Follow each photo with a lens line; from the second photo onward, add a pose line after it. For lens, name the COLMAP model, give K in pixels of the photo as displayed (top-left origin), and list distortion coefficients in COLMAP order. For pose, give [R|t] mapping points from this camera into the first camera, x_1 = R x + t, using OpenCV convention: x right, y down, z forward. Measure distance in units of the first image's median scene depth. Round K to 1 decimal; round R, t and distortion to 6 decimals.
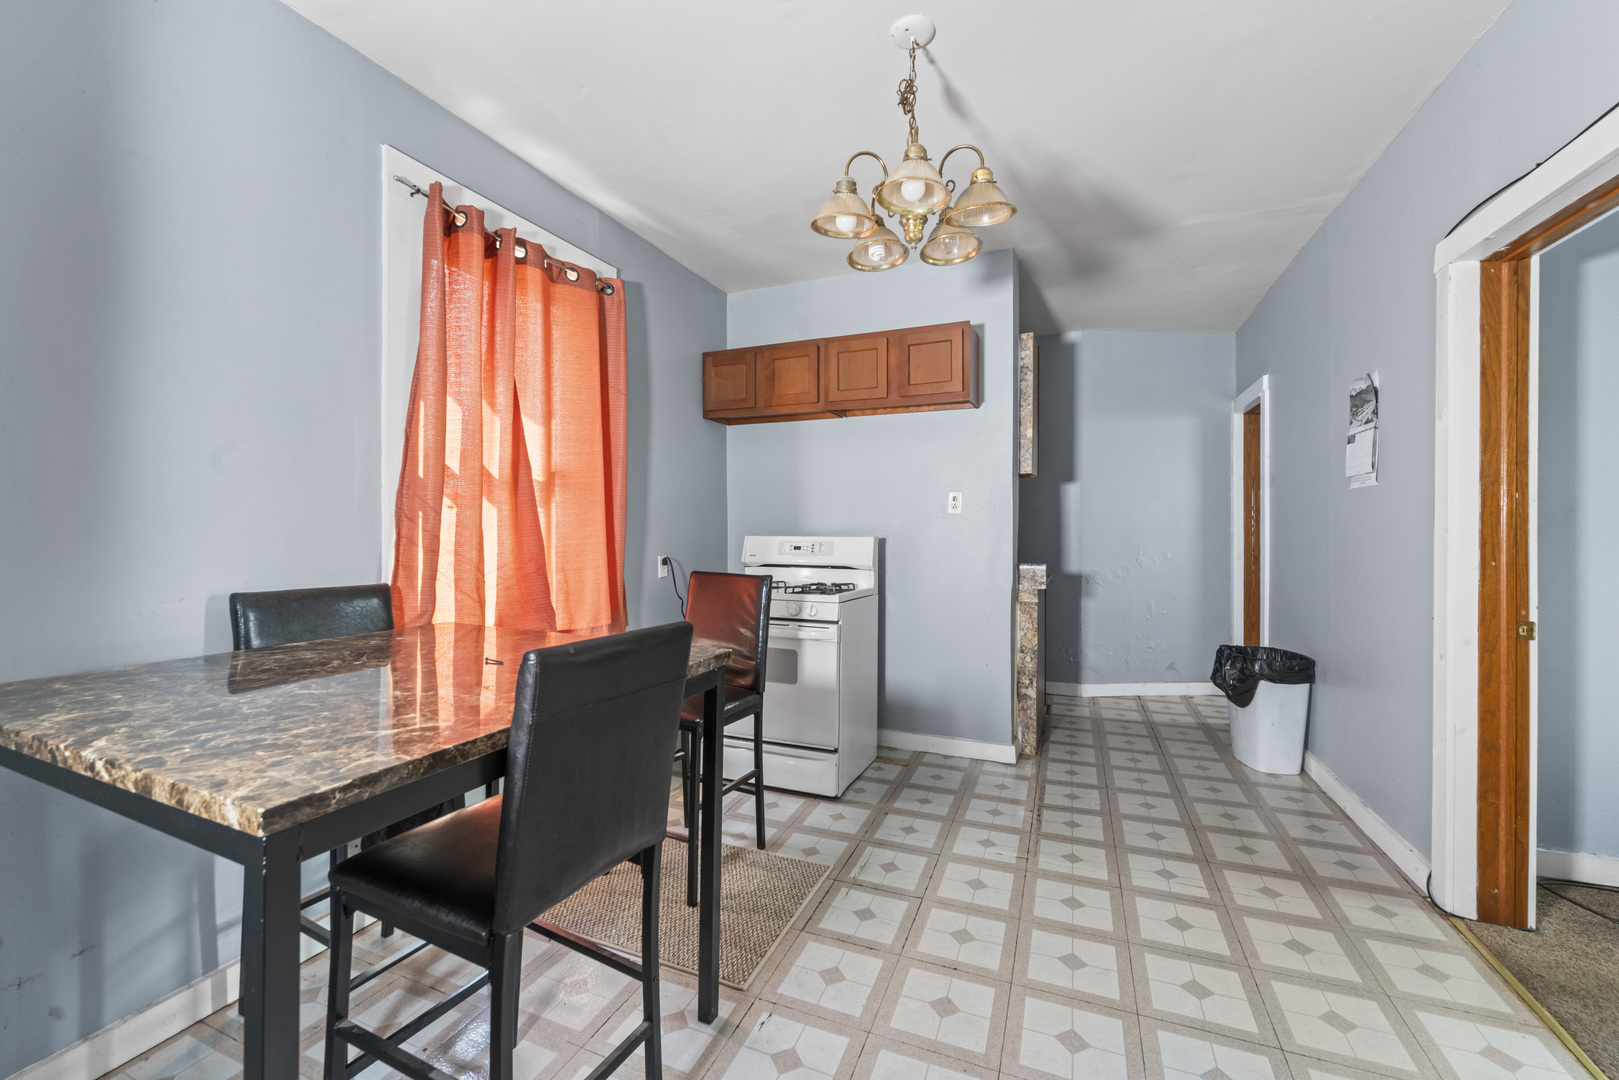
lens RADIAL K [[661.5, 0, 809.8], [0, 661.5, 520.7], [0, 0, 1]] dist [-0.000423, -0.000036]
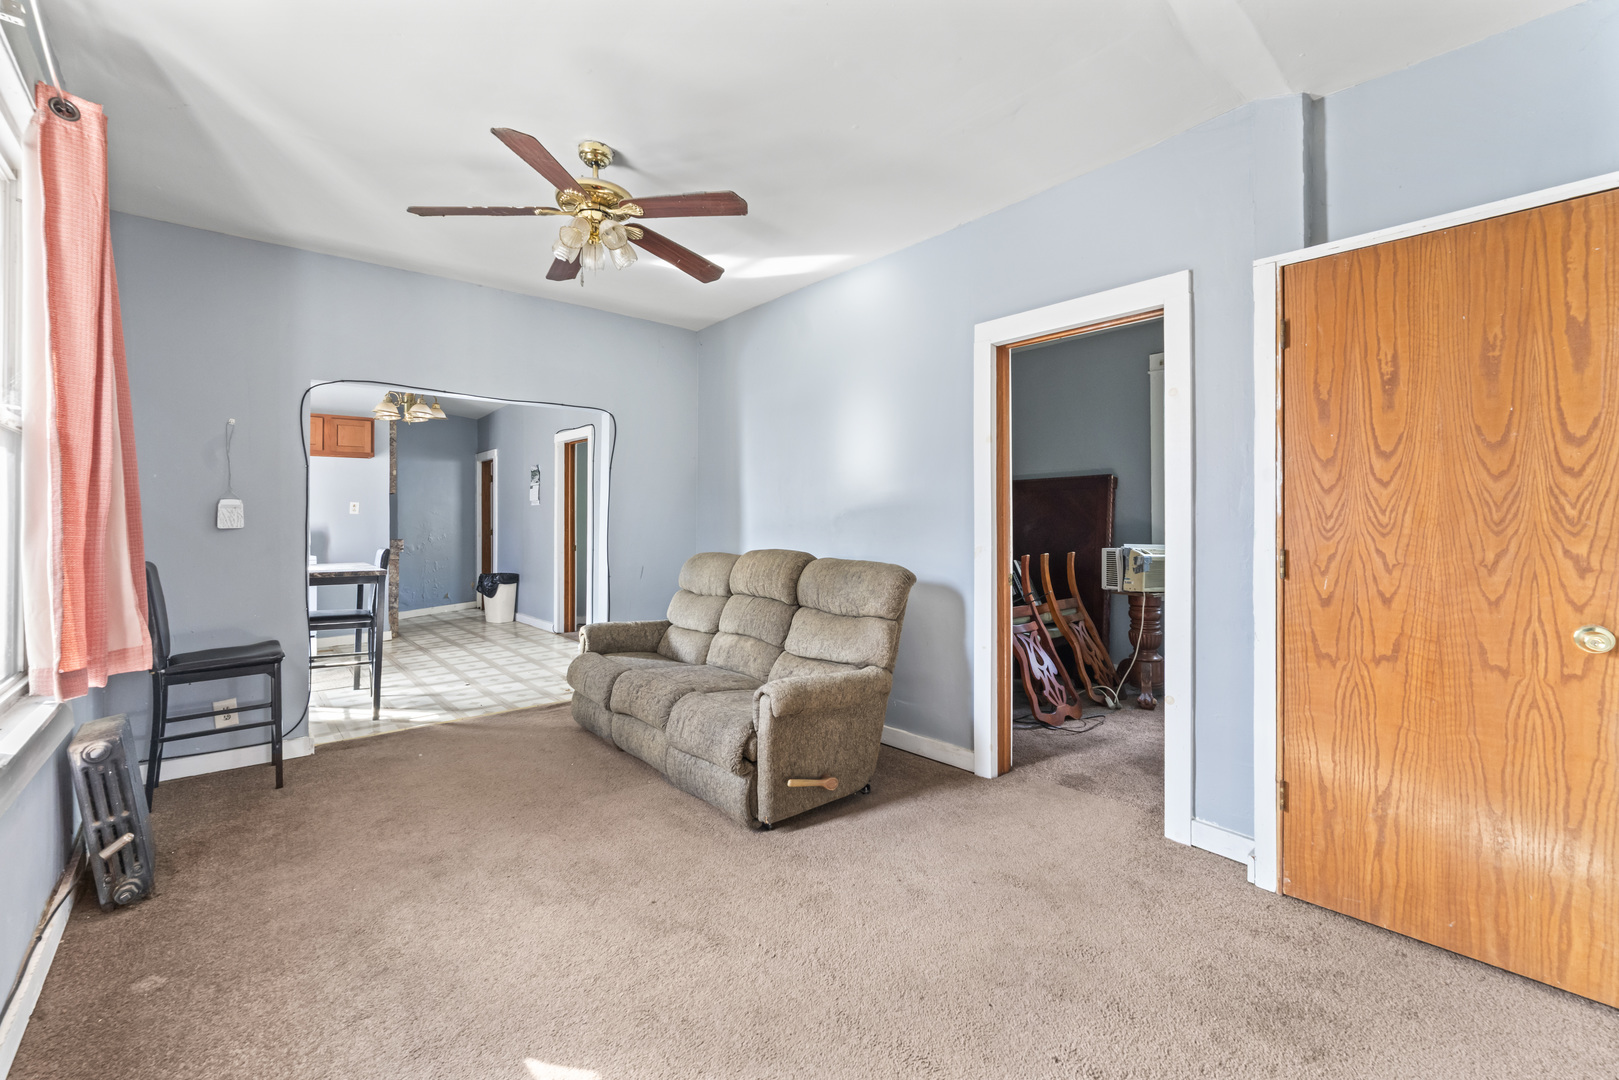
lens RADIAL K [[661.5, 0, 809.8], [0, 661.5, 520.7], [0, 0, 1]] dist [-0.000423, -0.000036]
pose [[0.447268, -0.004538, 0.894388, -0.941908], [-0.001608, 0.999981, 0.005878, -0.004549], [-0.894398, -0.004067, 0.447252, -1.058802]]
